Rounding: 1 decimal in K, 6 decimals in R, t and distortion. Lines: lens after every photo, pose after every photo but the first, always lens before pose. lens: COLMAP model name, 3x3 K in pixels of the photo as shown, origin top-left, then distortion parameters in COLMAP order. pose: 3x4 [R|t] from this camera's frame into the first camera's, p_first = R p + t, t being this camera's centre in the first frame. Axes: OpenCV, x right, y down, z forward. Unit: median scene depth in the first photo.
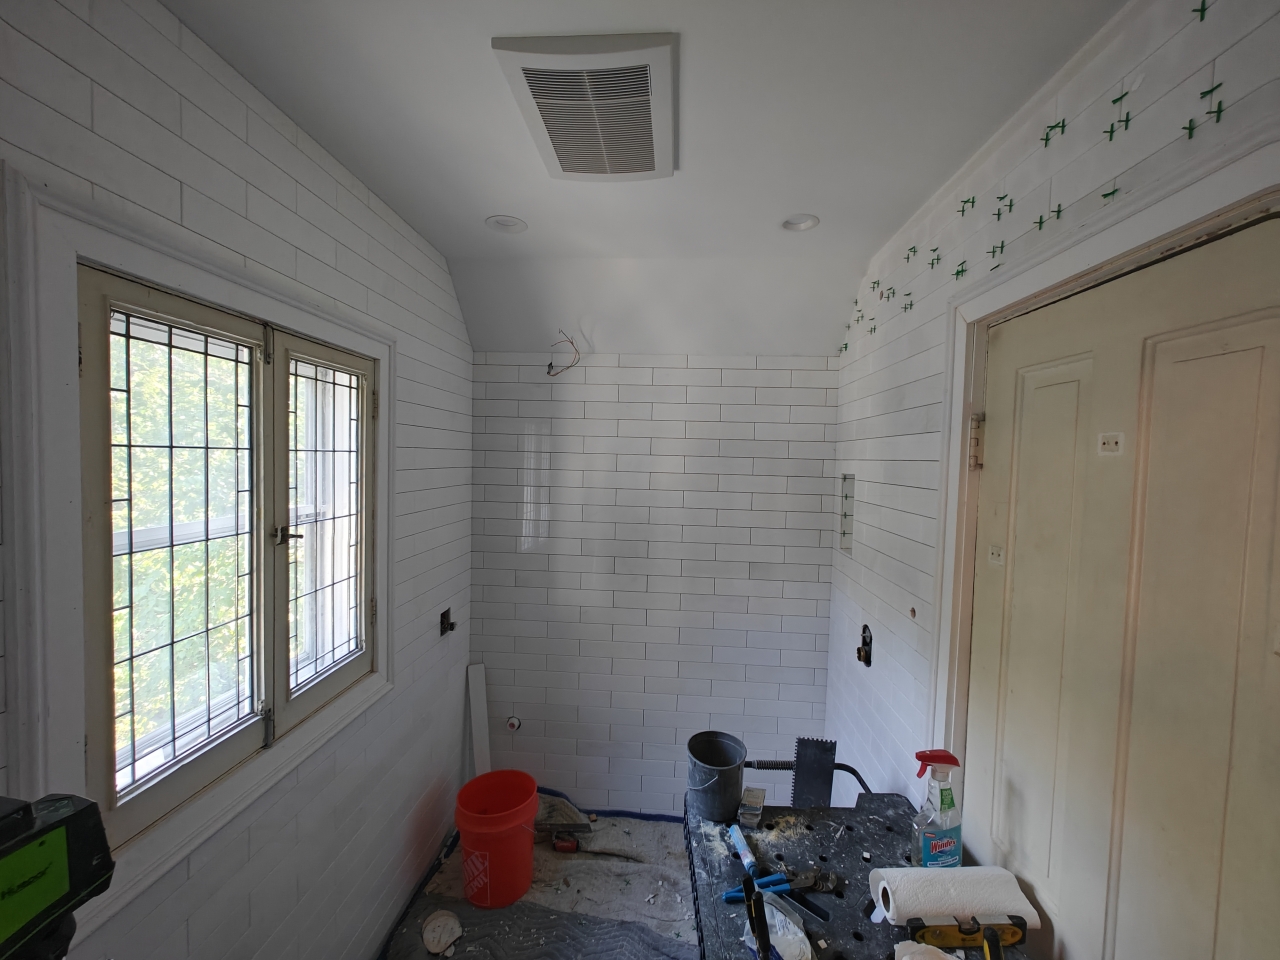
lens RADIAL K [[545.5, 0, 636.3], [0, 545.5, 486.5], [0, 0, 1]] dist [0.000276, 0.000426]
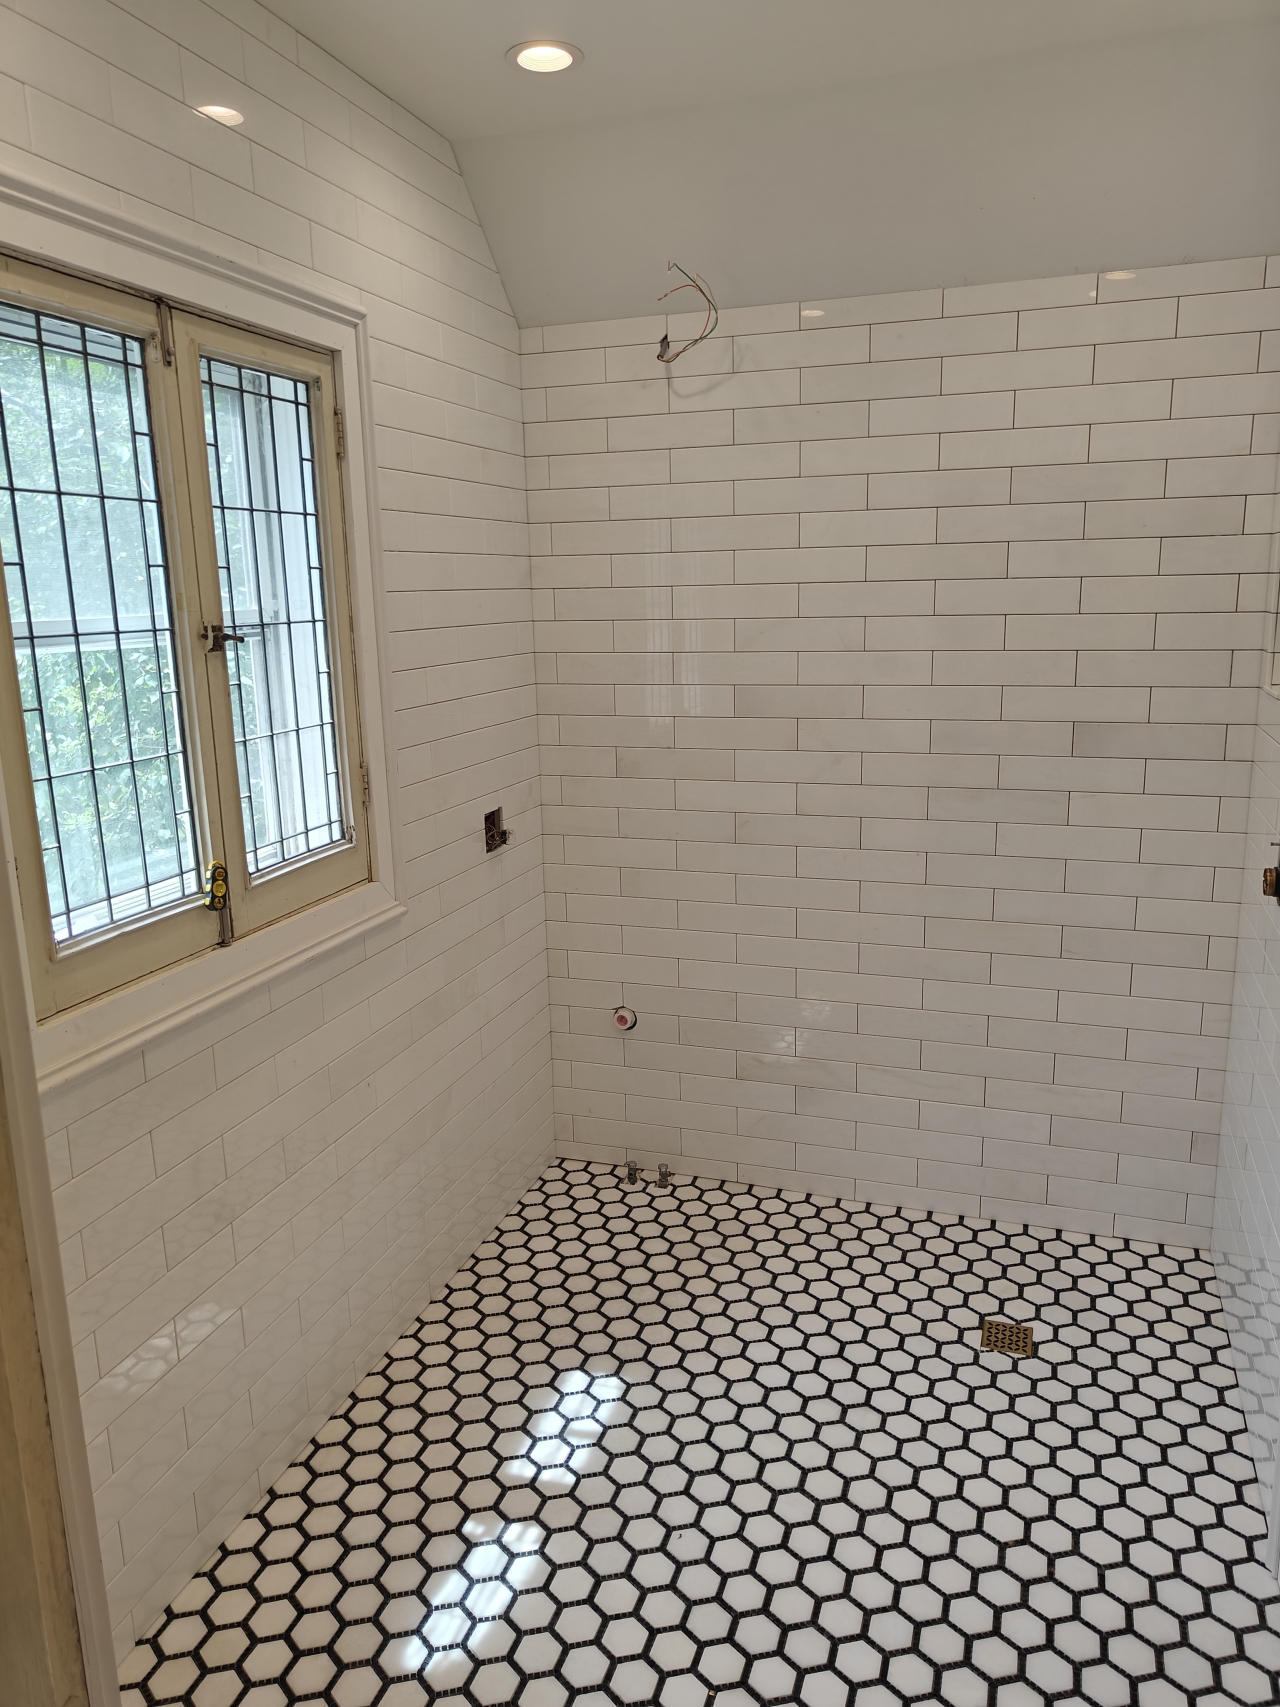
lens RADIAL K [[1201.7, 0, 648.3], [0, 1201.7, 847.5], [0, 0, 1]] dist [0.002873, 0.008510]
pose [[0.967818, 0.003448, -0.251628, 0.195282], [0.038701, 0.985972, 0.162364, 0.106017], [0.248658, -0.166877, 0.954108, -0.260163]]
